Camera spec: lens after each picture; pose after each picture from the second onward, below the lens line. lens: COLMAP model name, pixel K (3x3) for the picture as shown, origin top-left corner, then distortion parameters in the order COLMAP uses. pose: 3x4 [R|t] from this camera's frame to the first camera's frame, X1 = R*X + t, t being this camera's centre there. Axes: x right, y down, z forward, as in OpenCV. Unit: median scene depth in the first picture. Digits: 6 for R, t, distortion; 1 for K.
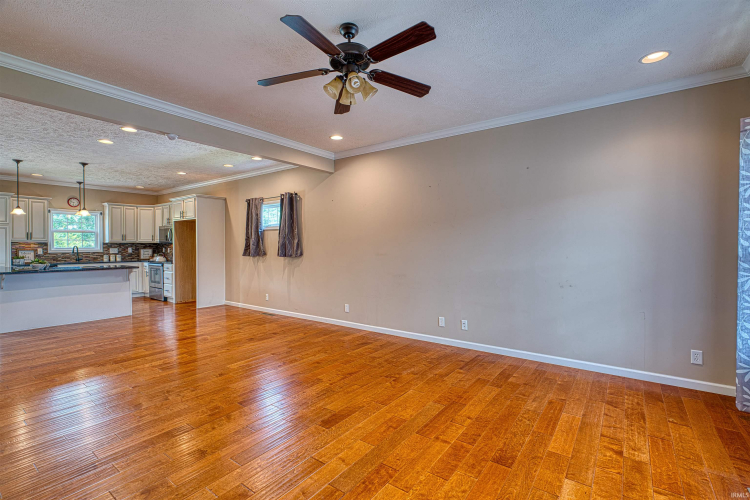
lens RADIAL K [[346.9, 0, 375.0], [0, 346.9, 250.0], [0, 0, 1]] dist [-0.000274, 0.000418]
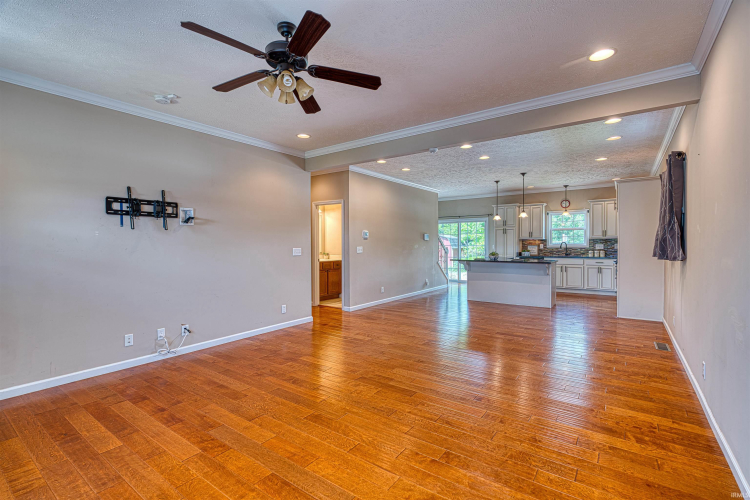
lens RADIAL K [[346.9, 0, 375.0], [0, 346.9, 250.0], [0, 0, 1]] dist [-0.000274, 0.000418]
pose [[0.006953, 0.022267, -0.999728, 0.310945], [-0.008025, 0.999721, 0.022211, -0.006562], [0.999944, 0.007868, 0.007130, 0.412928]]
